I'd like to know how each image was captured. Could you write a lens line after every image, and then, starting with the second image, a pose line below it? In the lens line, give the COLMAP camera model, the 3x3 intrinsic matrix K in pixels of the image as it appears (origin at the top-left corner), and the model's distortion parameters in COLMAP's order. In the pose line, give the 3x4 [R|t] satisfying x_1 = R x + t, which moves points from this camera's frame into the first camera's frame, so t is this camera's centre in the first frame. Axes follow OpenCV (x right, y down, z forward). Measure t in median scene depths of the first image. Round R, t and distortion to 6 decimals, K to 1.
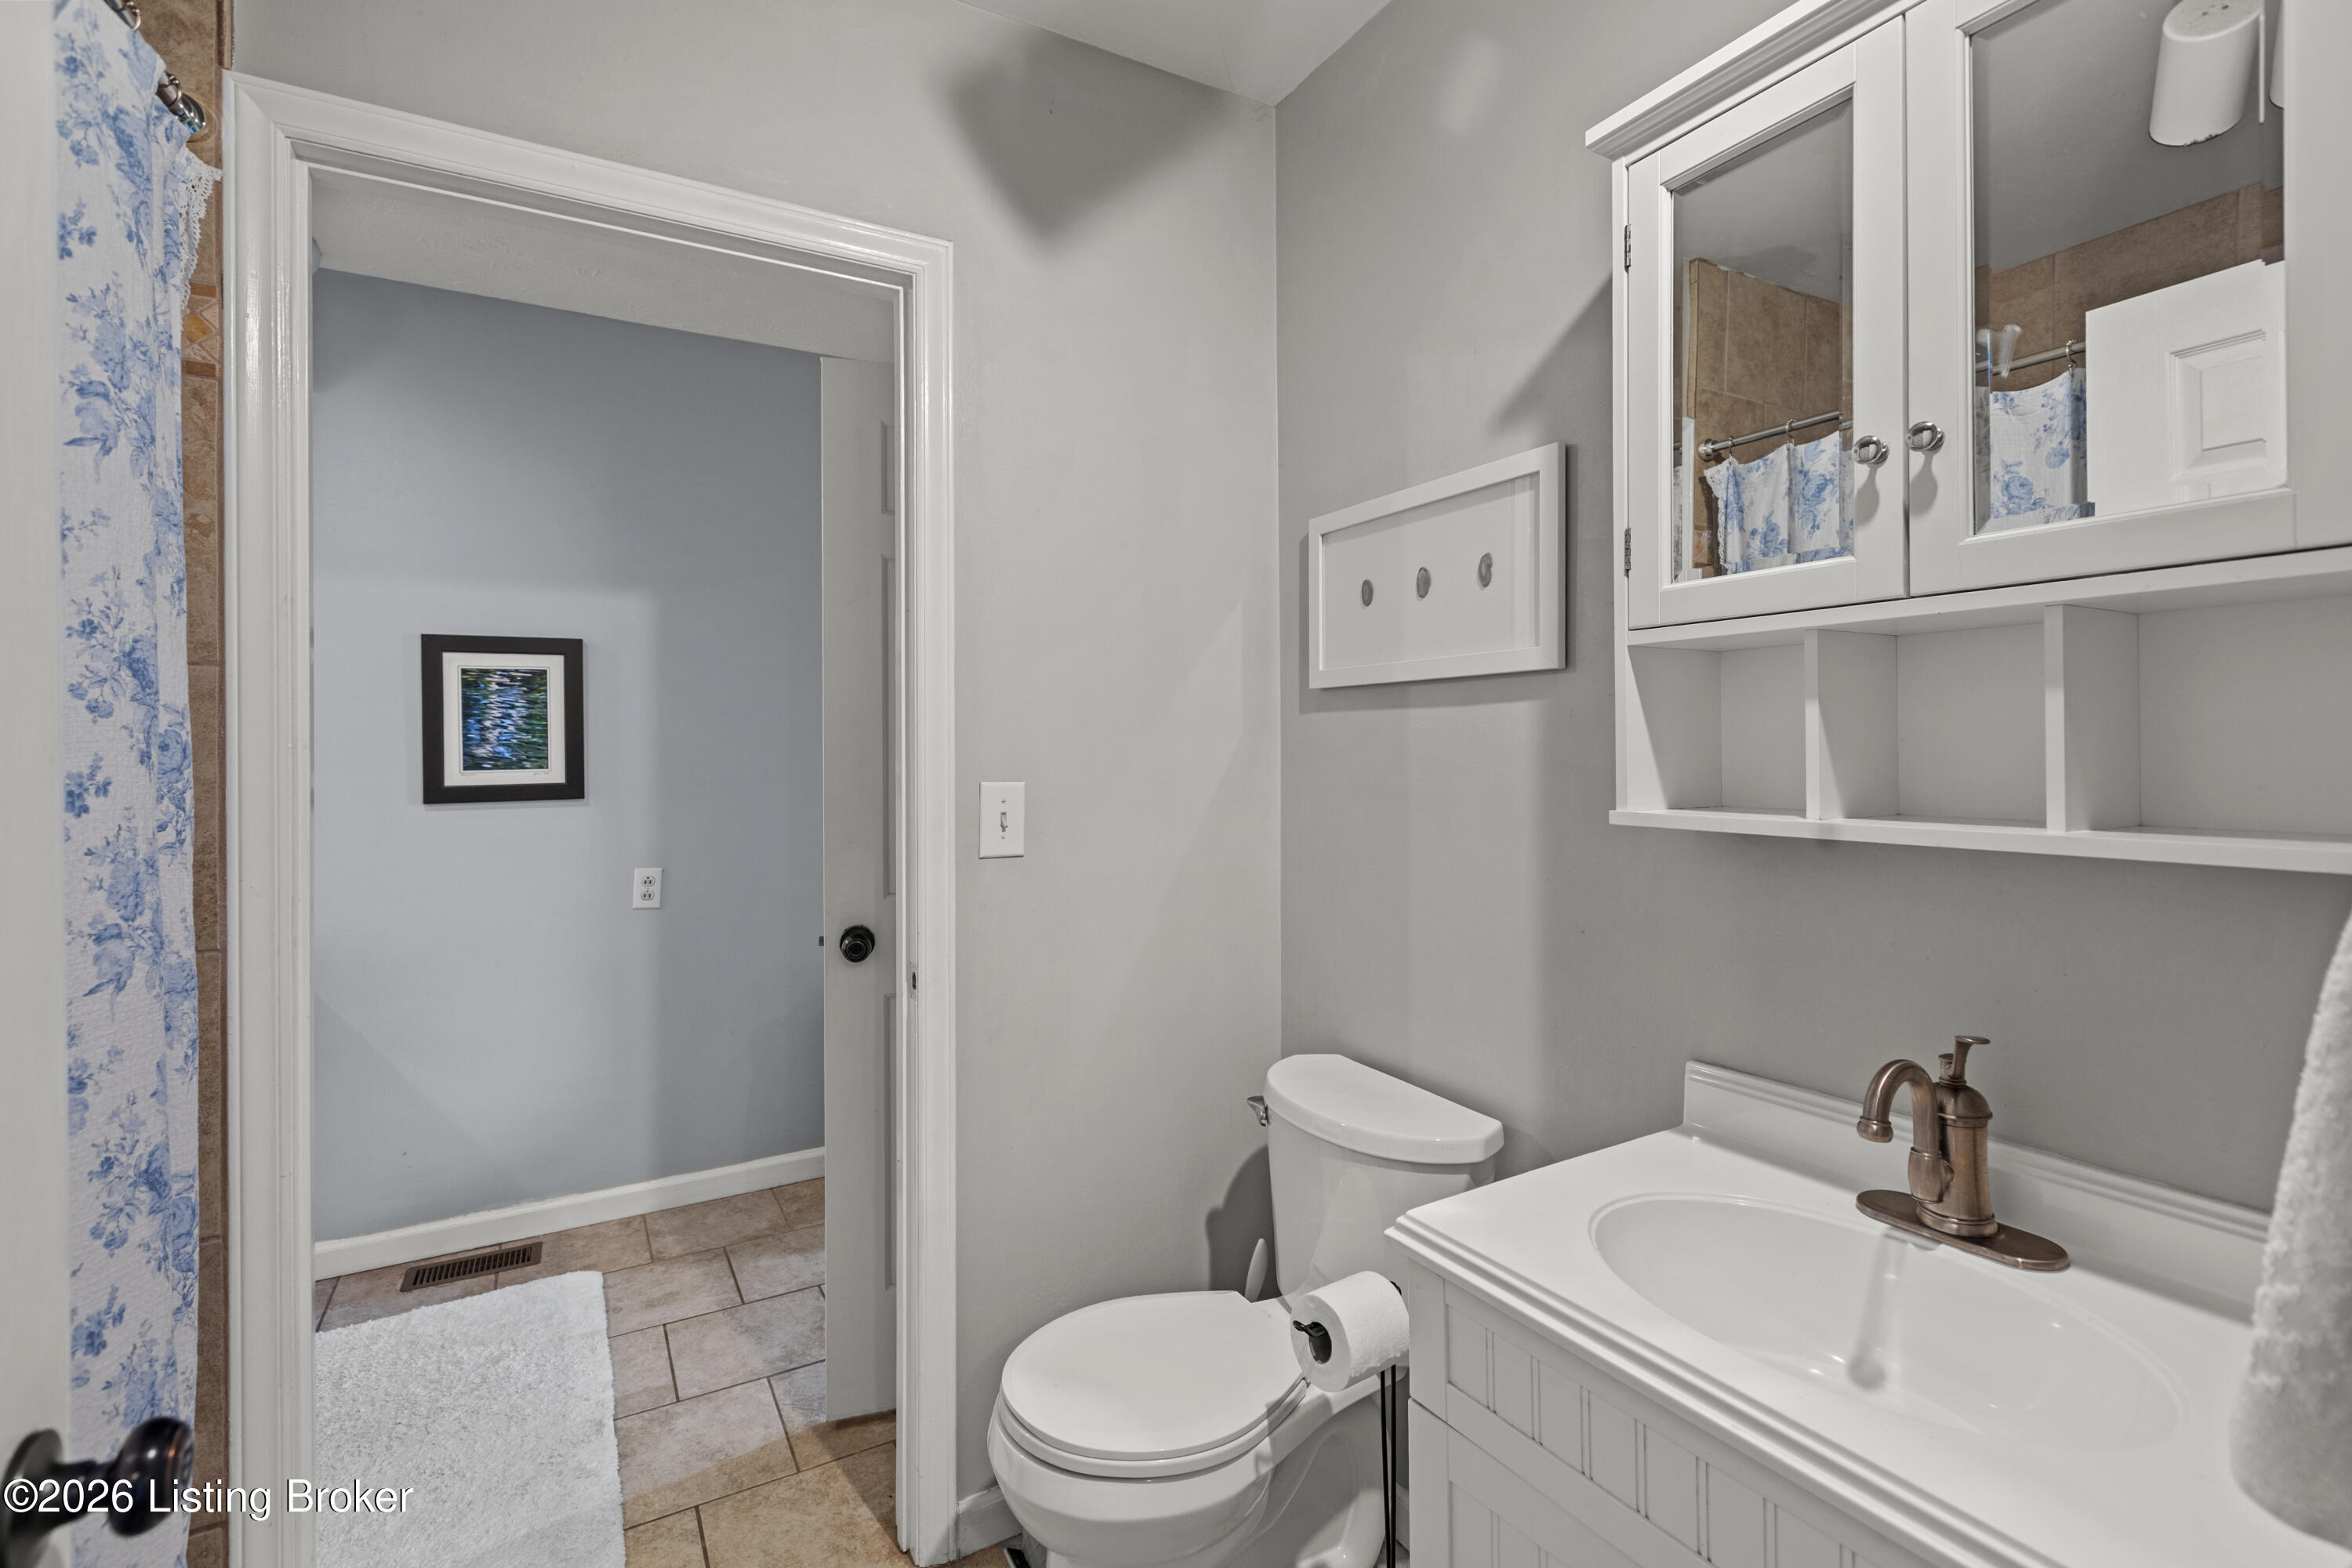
lens RADIAL K [[1067.2, 0, 1164.3], [0, 1067.2, 738.9], [0, 0, 1]] dist [0.000172, -0.000093]
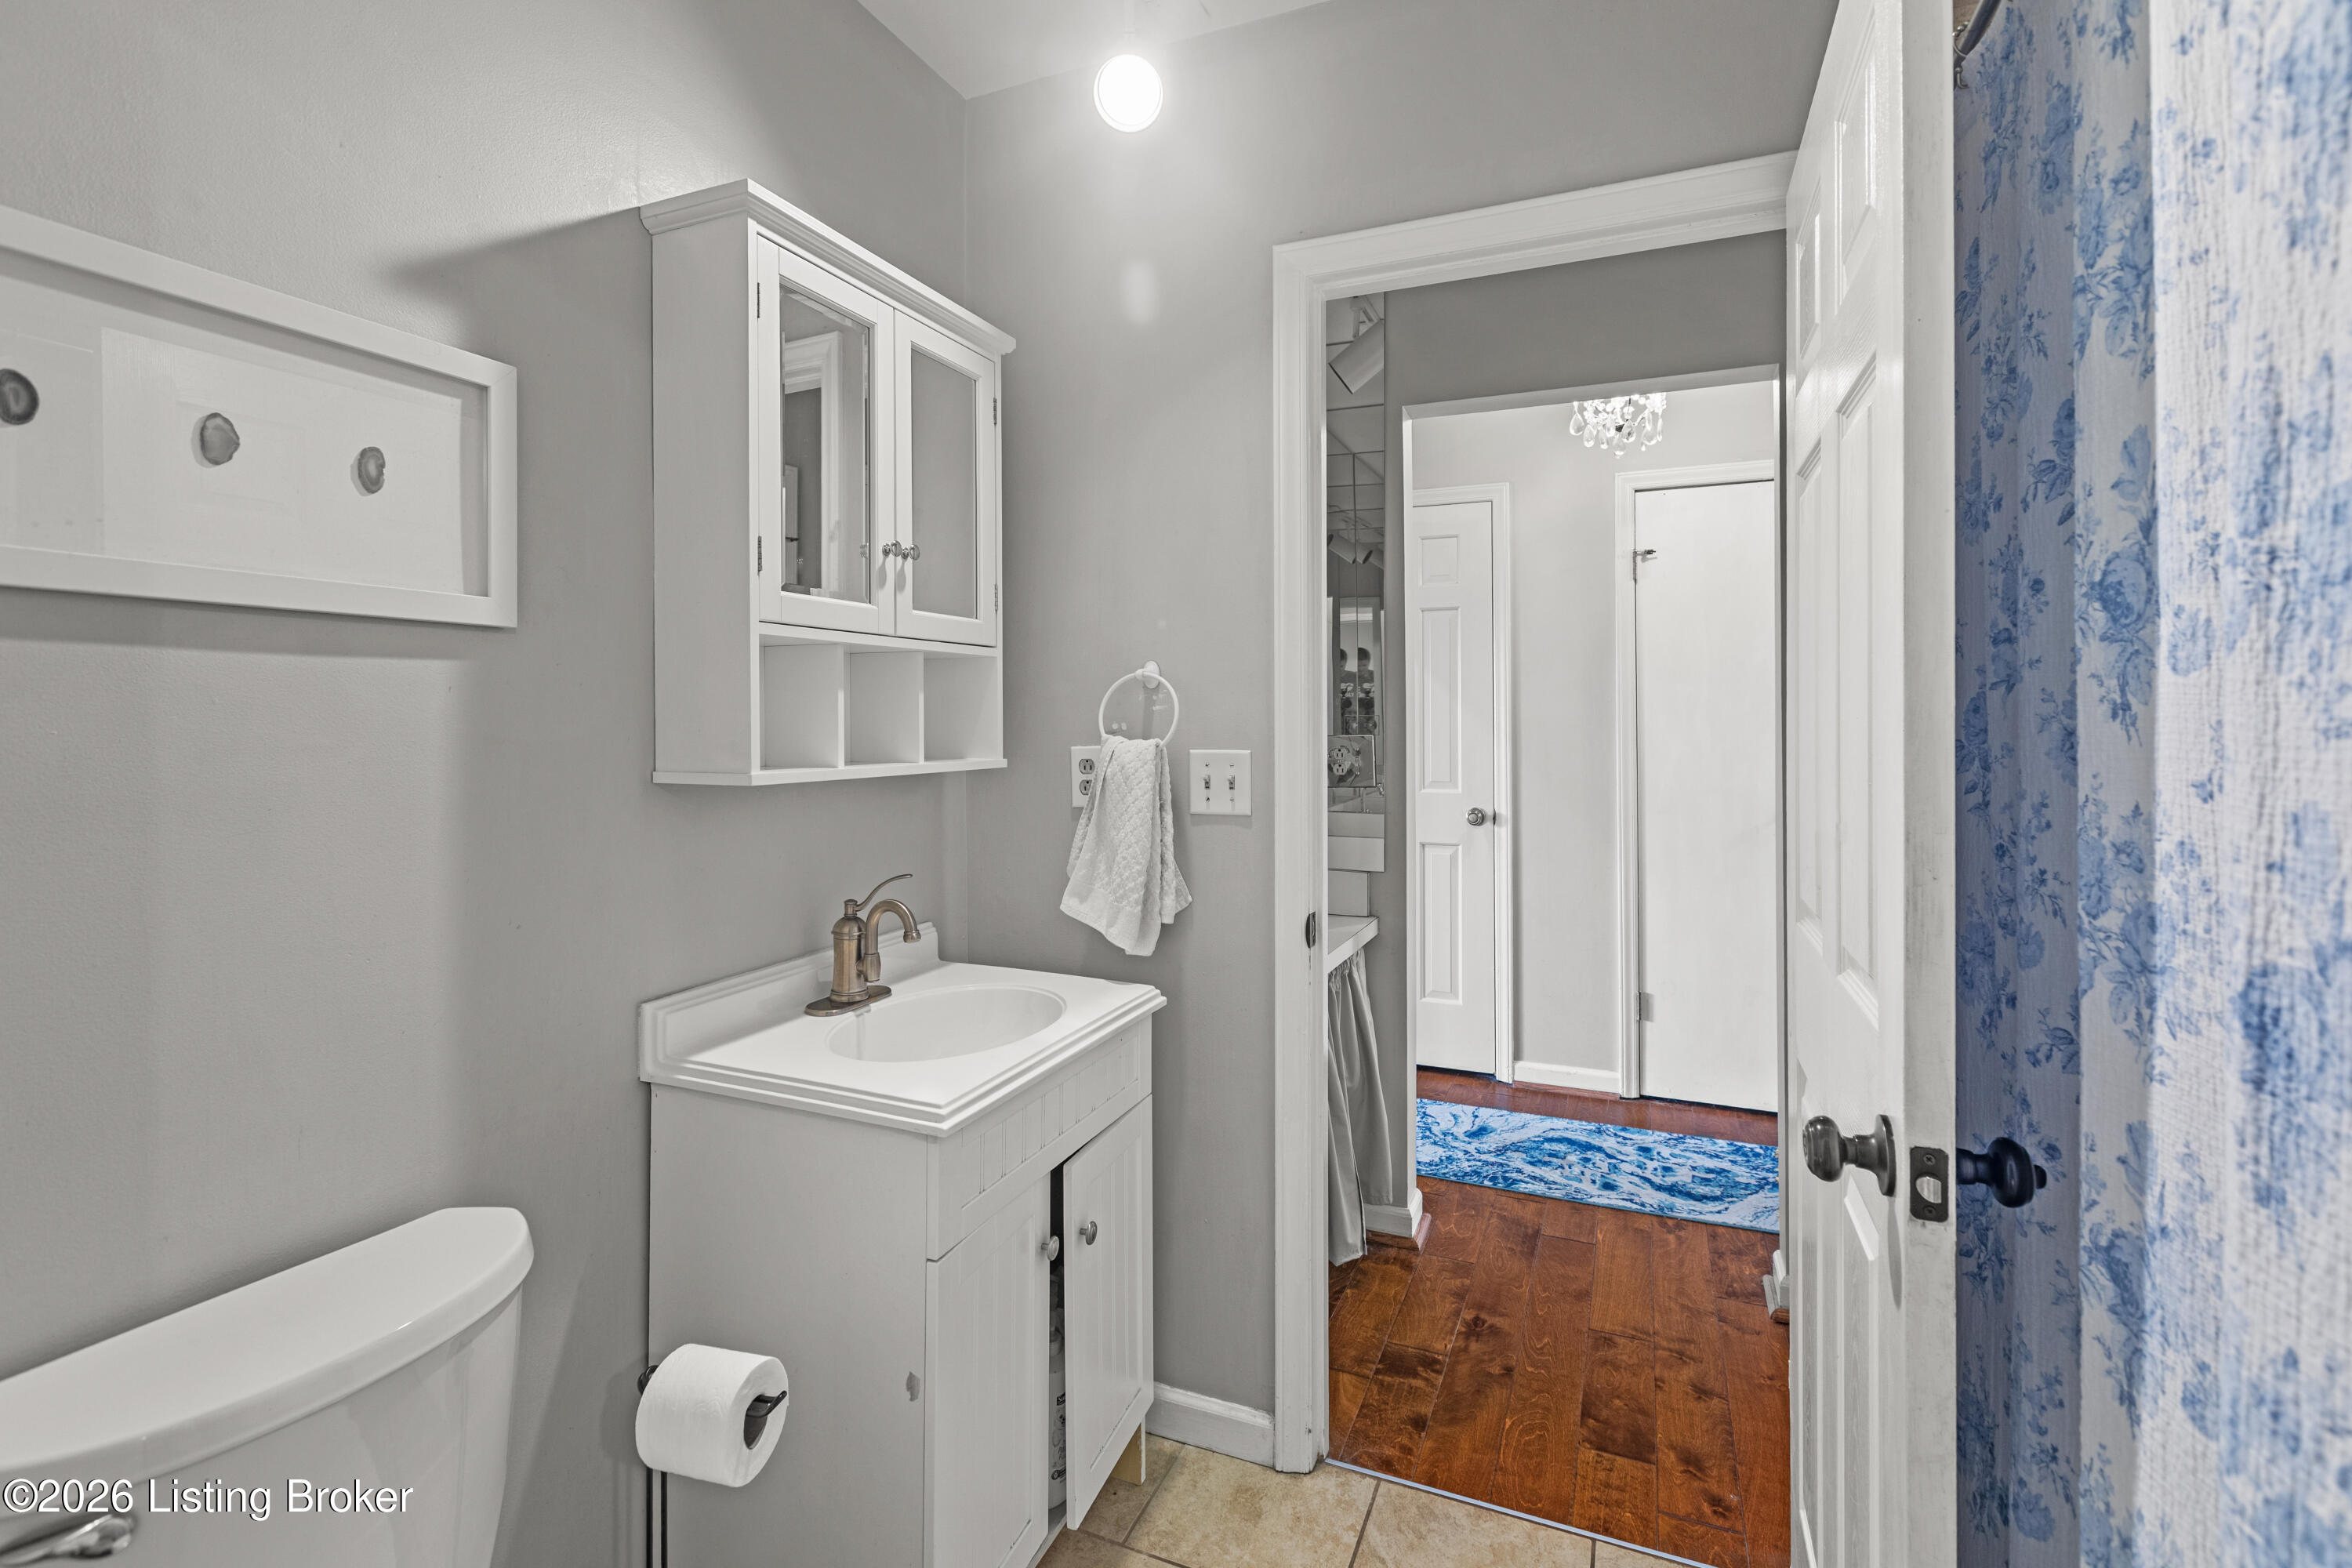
lens RADIAL K [[1067.2, 0, 1164.3], [0, 1067.2, 738.9], [0, 0, 1]] dist [0.000172, -0.000093]
pose [[-0.596819, -0.003470, 0.802369, -0.873375], [-0.001488, 0.999994, 0.003218, 0.026603], [-0.802375, 0.000727, -0.596820, 1.499018]]
